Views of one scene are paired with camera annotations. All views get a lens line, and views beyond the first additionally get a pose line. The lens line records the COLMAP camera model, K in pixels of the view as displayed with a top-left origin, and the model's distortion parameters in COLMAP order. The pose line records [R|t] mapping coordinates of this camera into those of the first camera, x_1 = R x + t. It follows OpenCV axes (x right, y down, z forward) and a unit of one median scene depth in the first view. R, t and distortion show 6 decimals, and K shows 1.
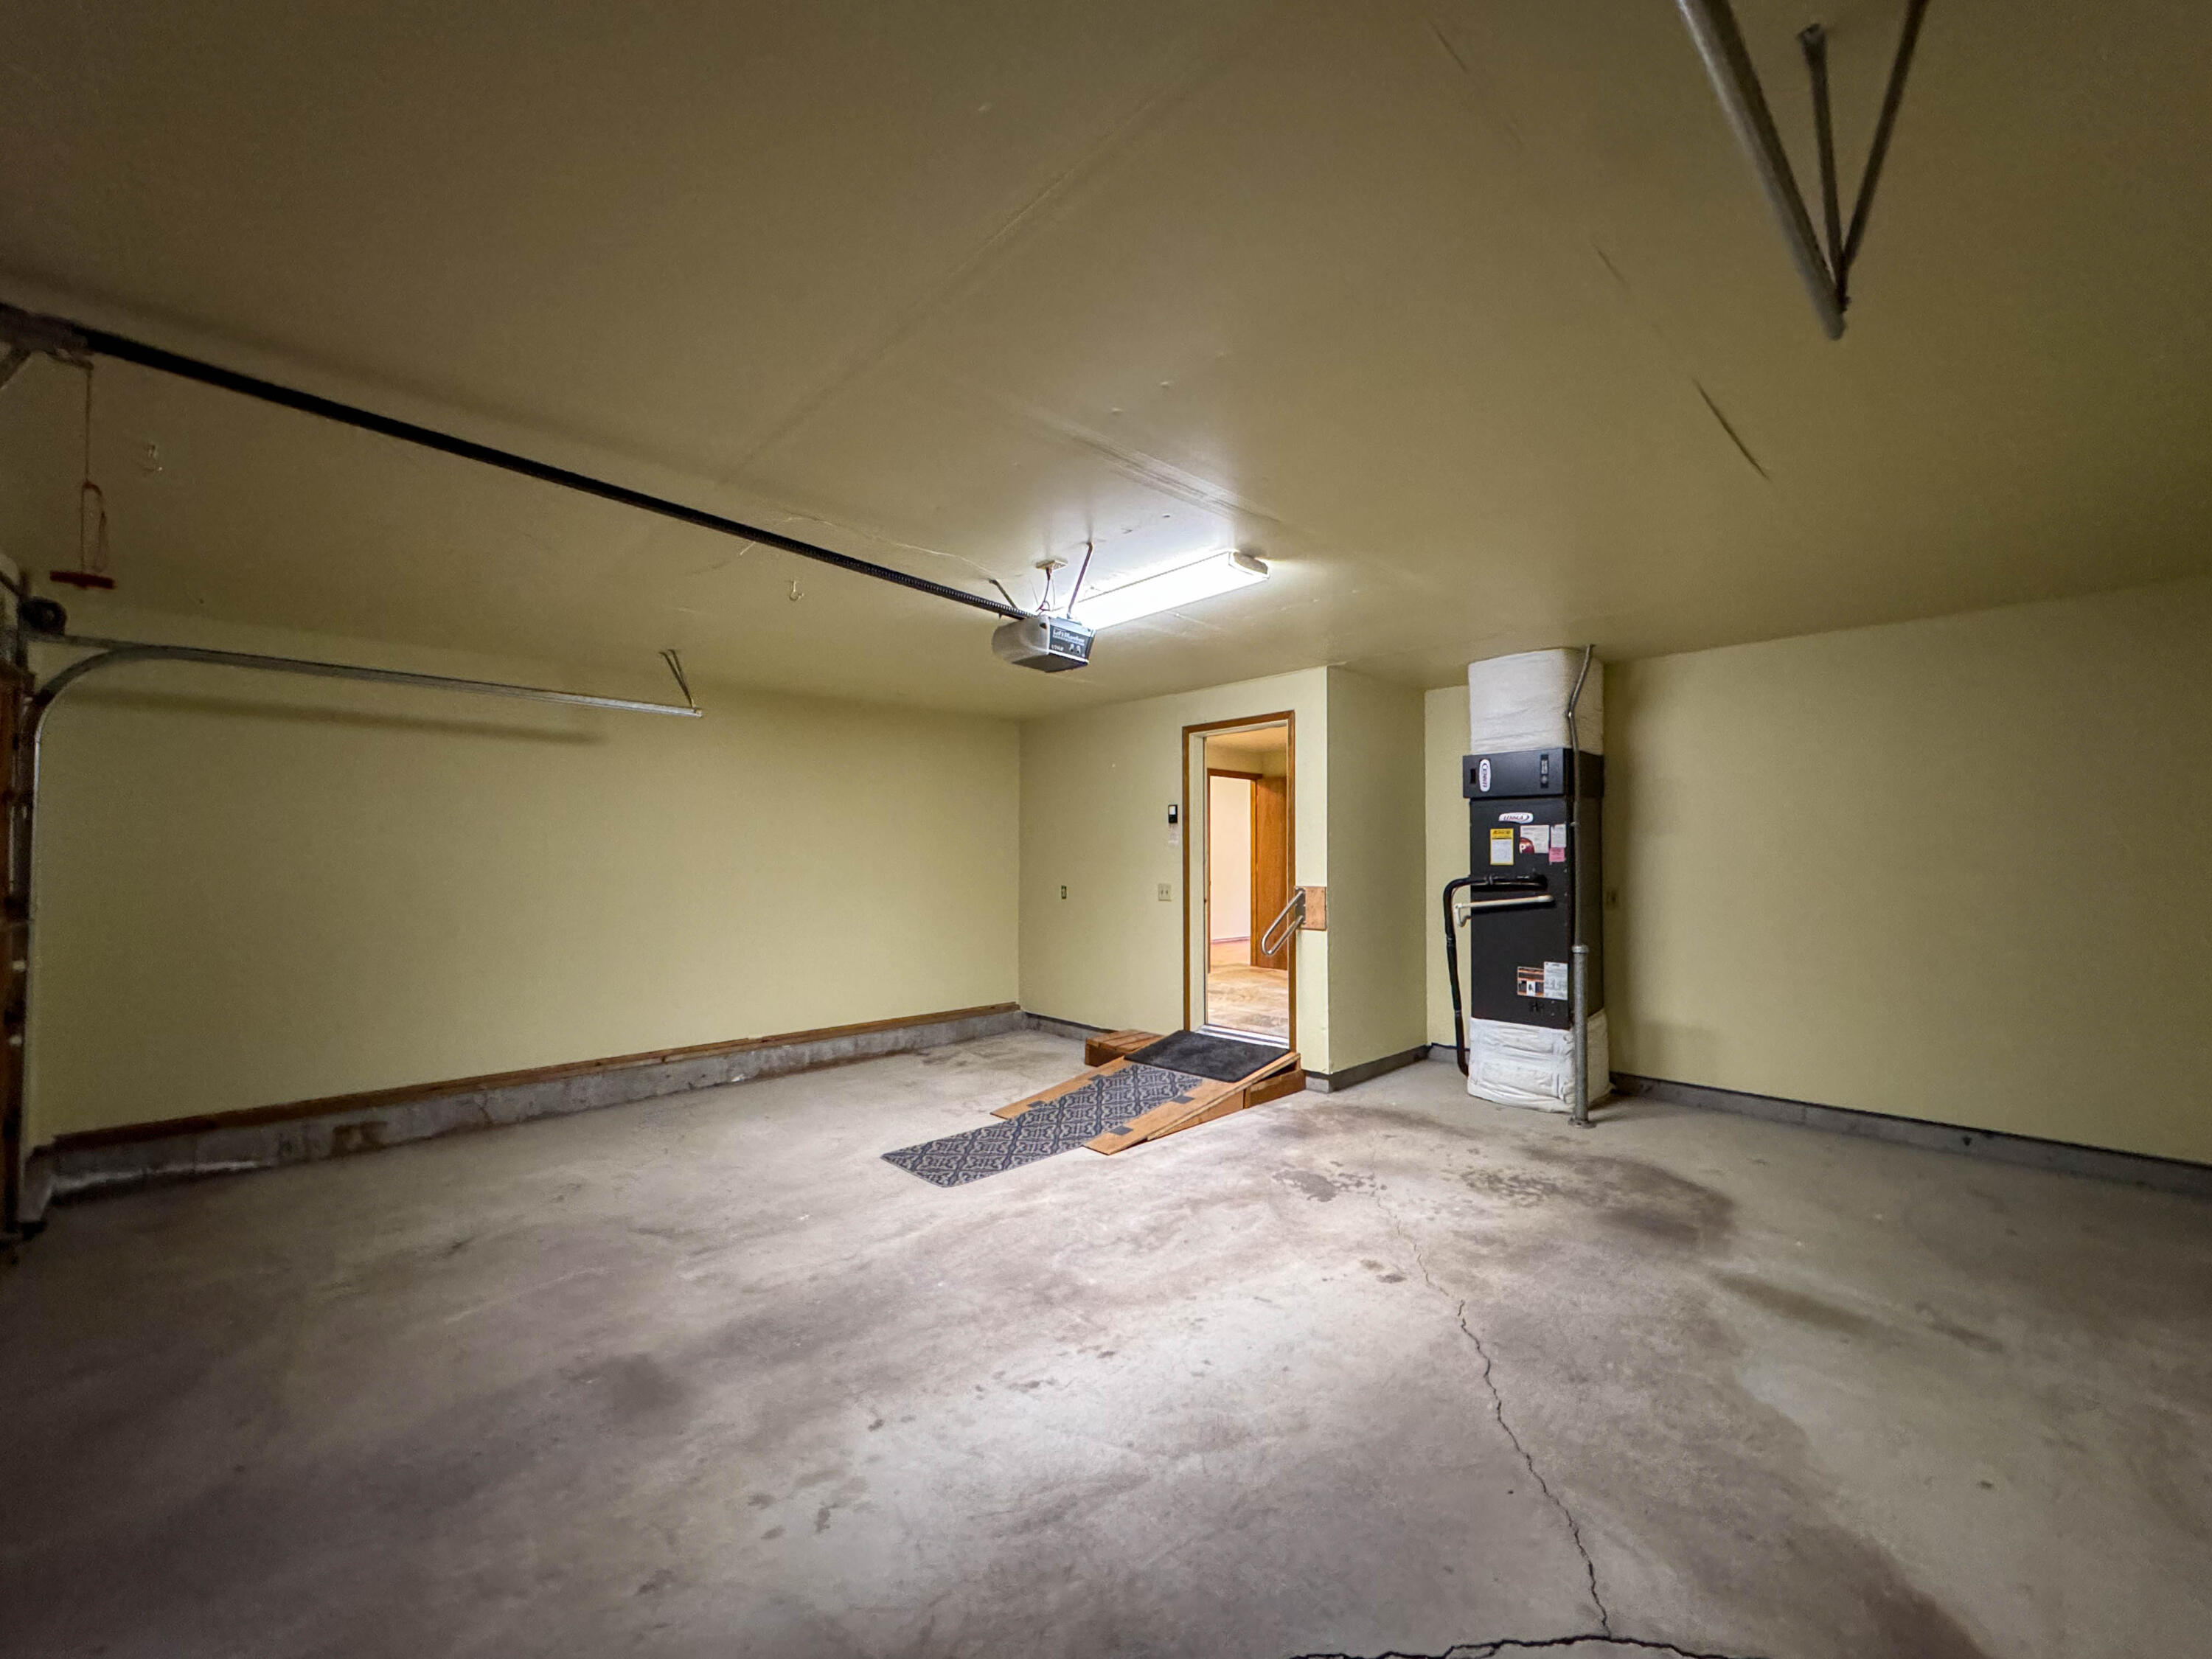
lens RADIAL K [[897.9, 0, 1116.8], [0, 897.9, 841.8], [0, 0, 1]] dist [-0.000041, -0.001008]
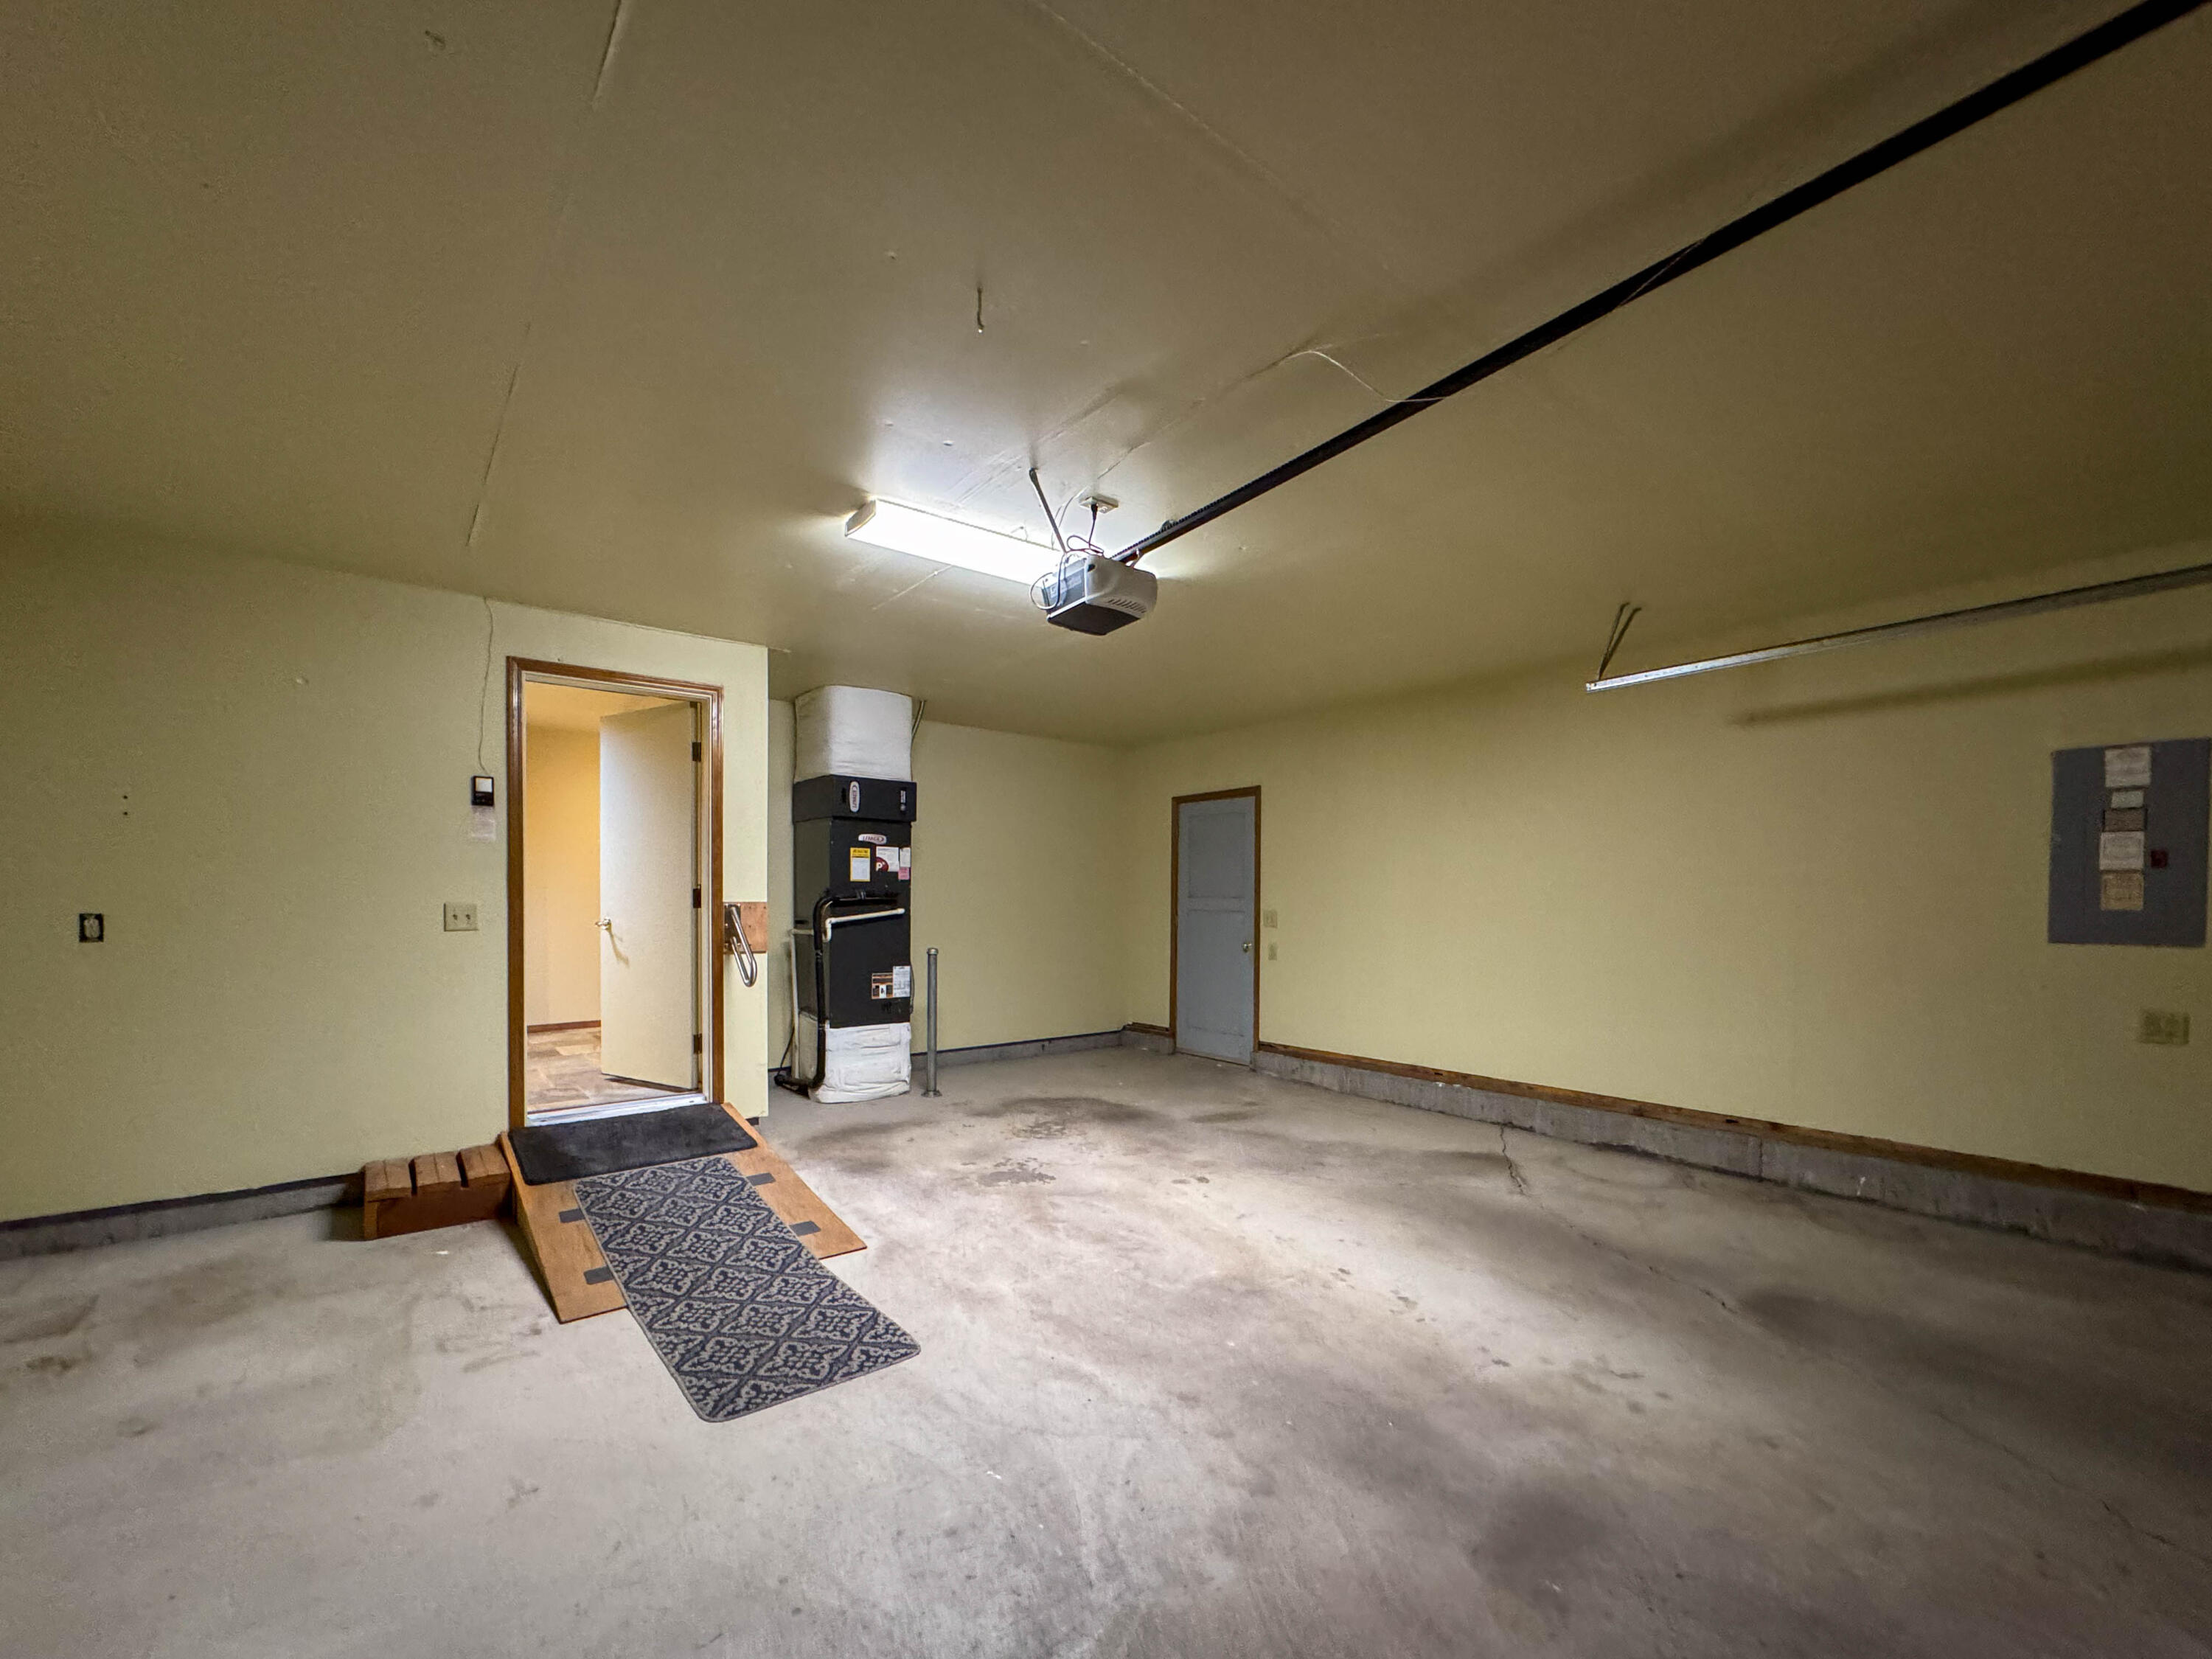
lens RADIAL K [[897.9, 0, 1087.3], [0, 897.9, 912.0], [0, 0, 1]] dist [-0.000041, -0.001008]
pose [[0.096967, -0.009371, 0.995243, -0.816983], [-0.020794, 0.999718, 0.011440, 0.058530], [-0.995070, -0.021804, 0.096745, 0.823086]]
